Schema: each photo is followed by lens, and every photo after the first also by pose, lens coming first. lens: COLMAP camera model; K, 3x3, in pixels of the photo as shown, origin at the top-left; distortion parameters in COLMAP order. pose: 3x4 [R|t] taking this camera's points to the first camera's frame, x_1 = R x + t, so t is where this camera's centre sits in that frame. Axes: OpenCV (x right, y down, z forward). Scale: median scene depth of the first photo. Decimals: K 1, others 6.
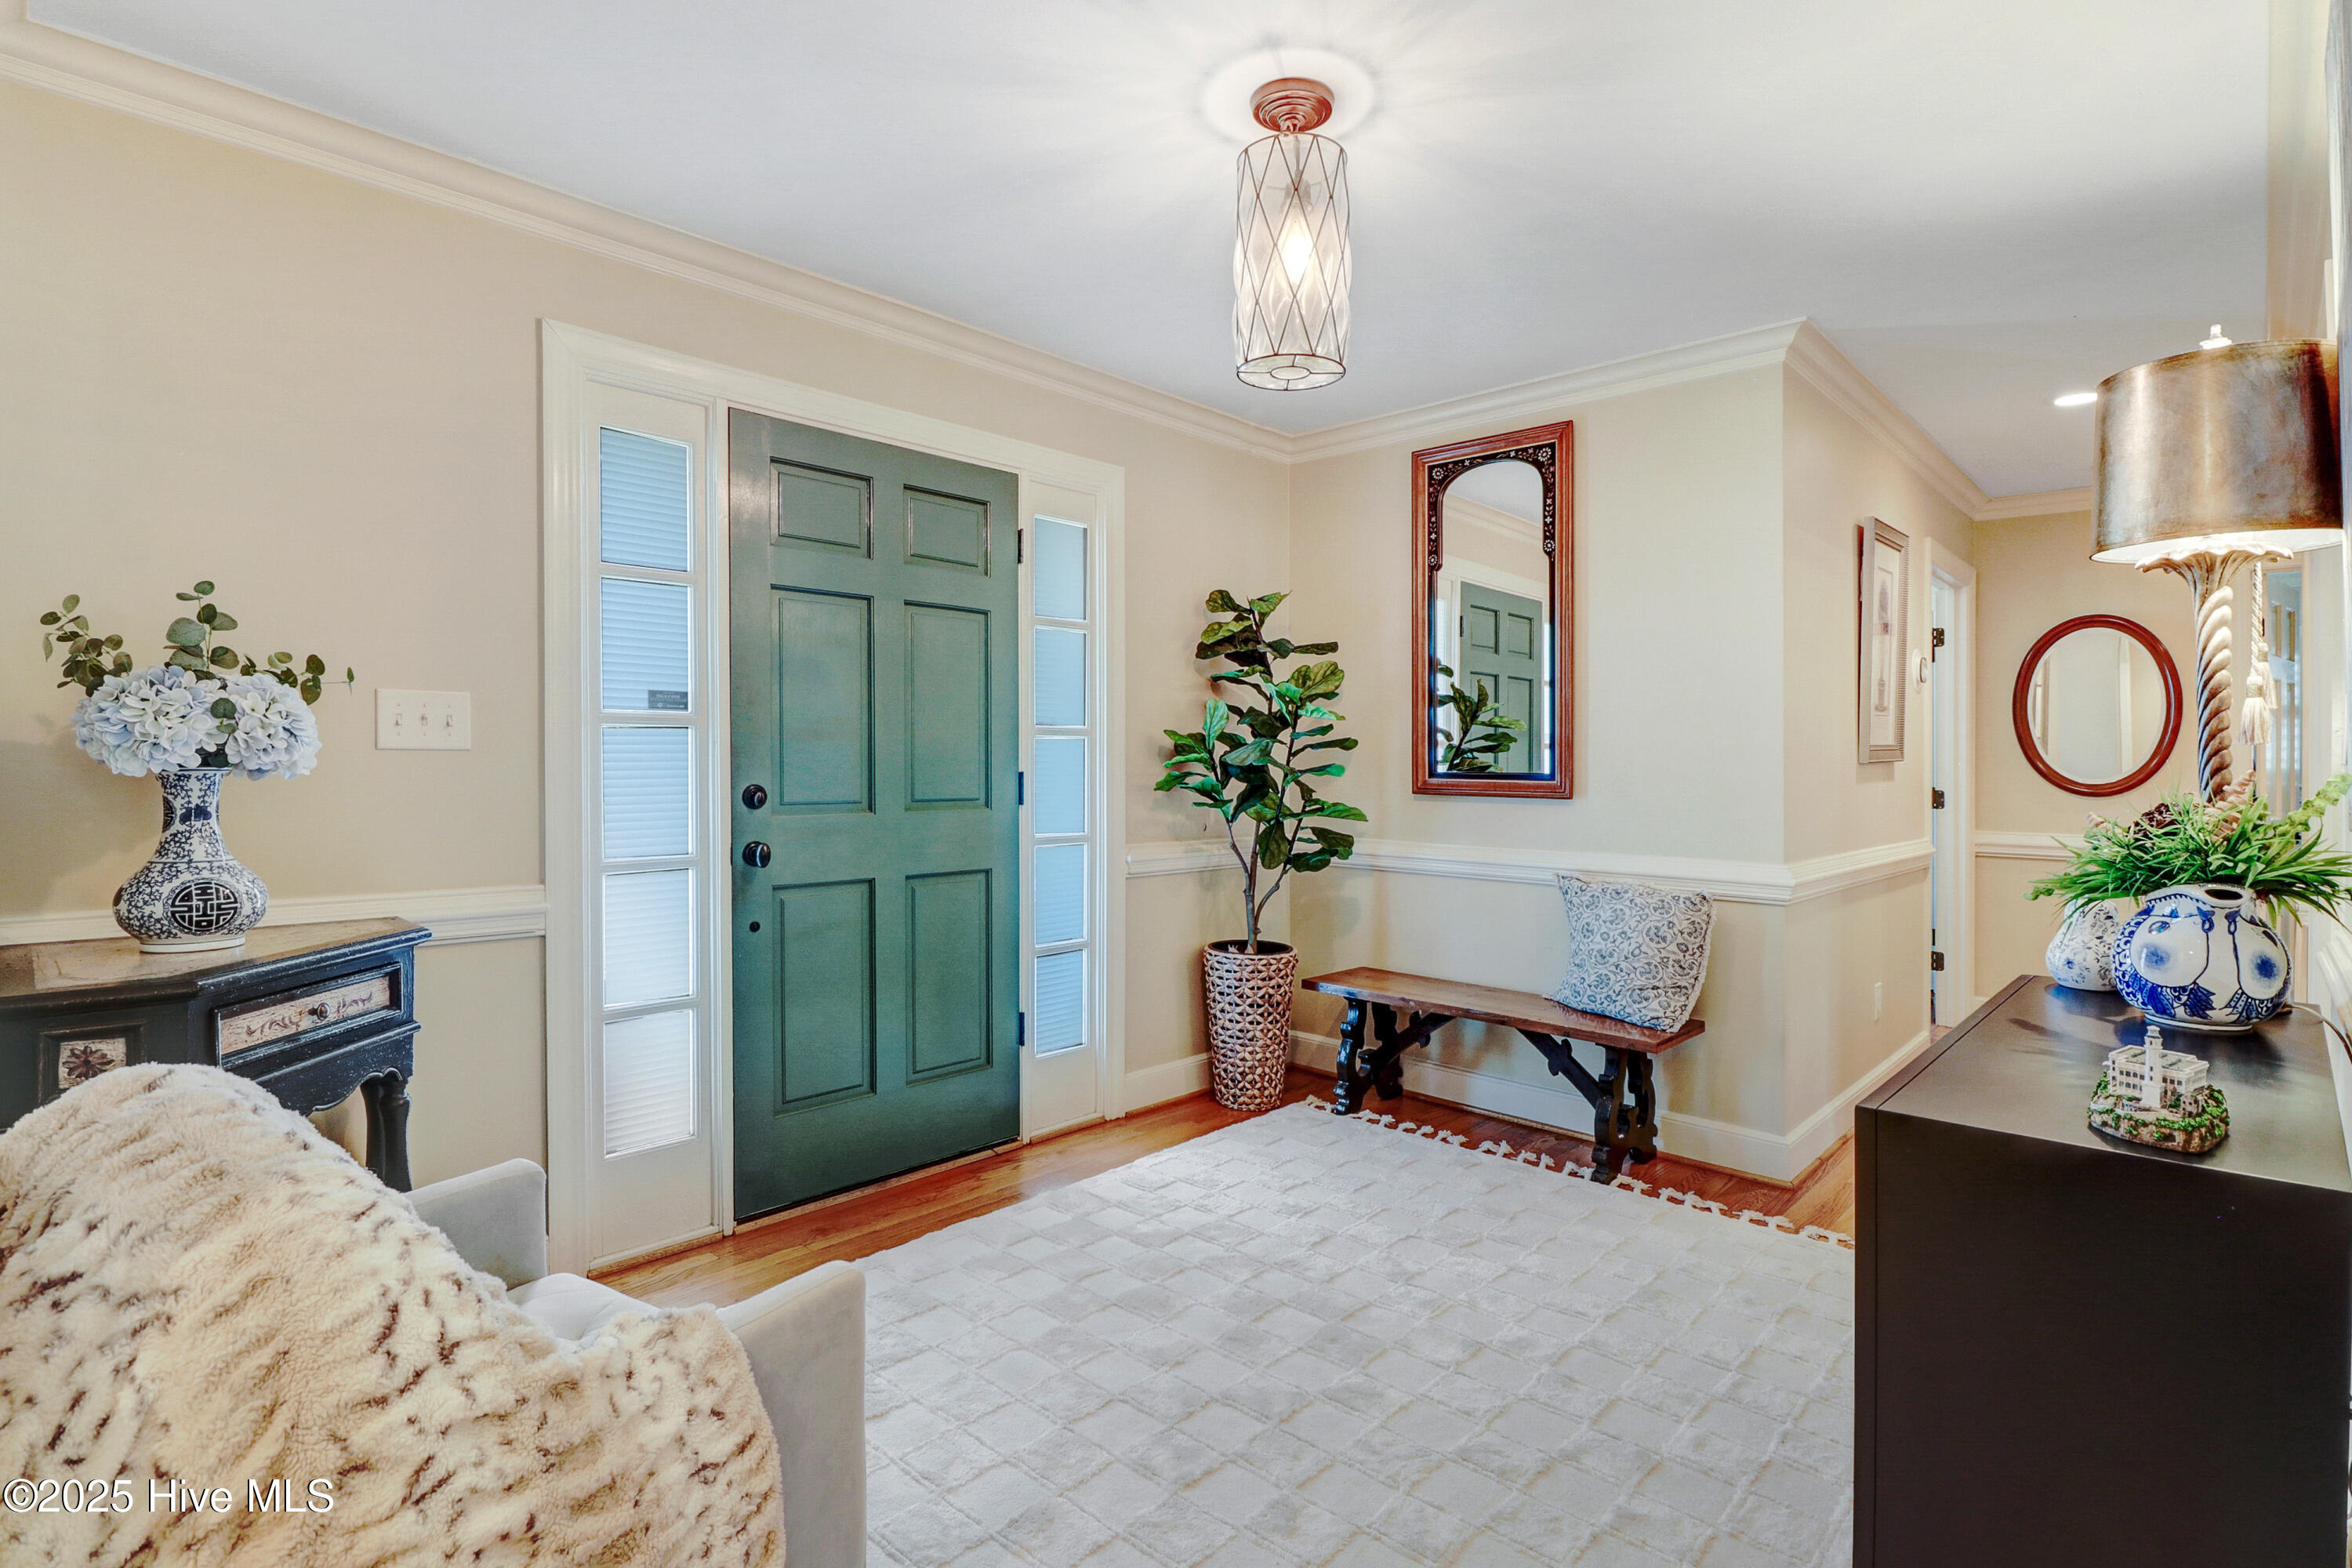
lens RADIAL K [[1136.4, 0, 1166.3], [0, 1136.4, 784.1], [0, 0, 1]] dist [0.000297, -0.009252]
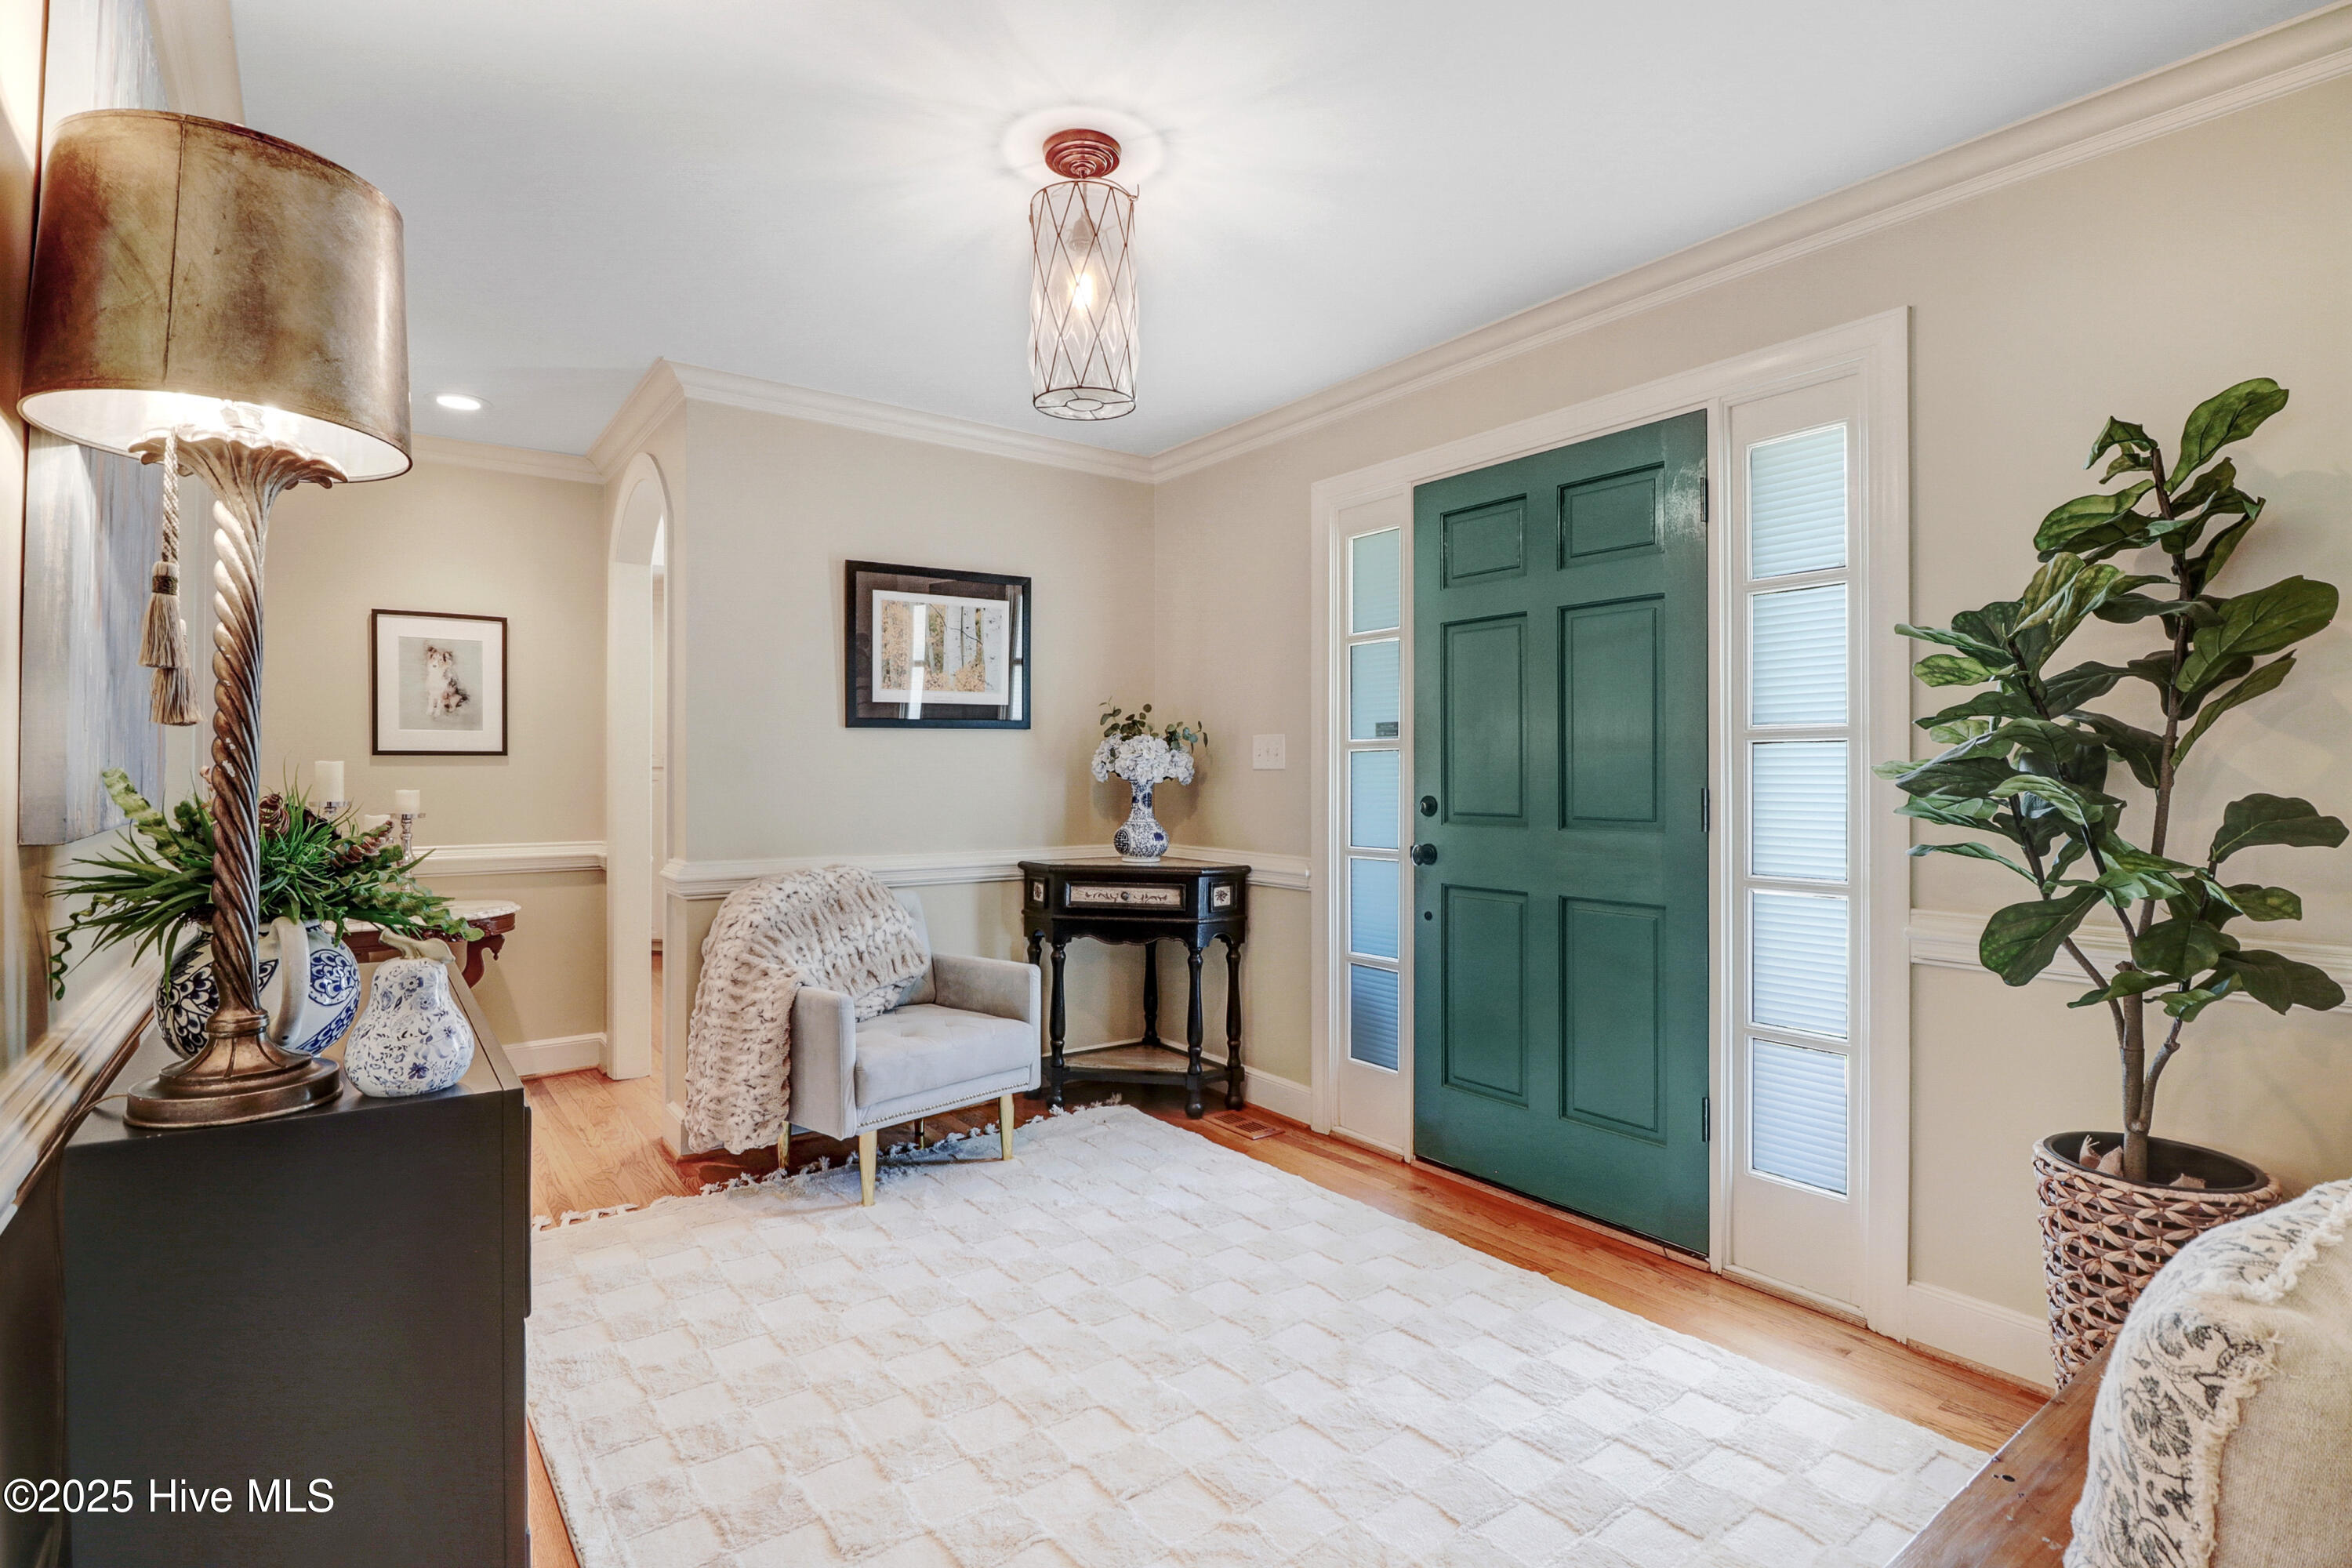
lens RADIAL K [[1136.4, 0, 1166.7], [0, 1136.4, 776.4], [0, 0, 1]] dist [0.000297, -0.009252]
pose [[-0.174628, -0.001839, -0.984633, 0.766067], [-0.014583, 0.999893, 0.000719, -0.014919], [0.984526, 0.014485, -0.174637, 0.839666]]
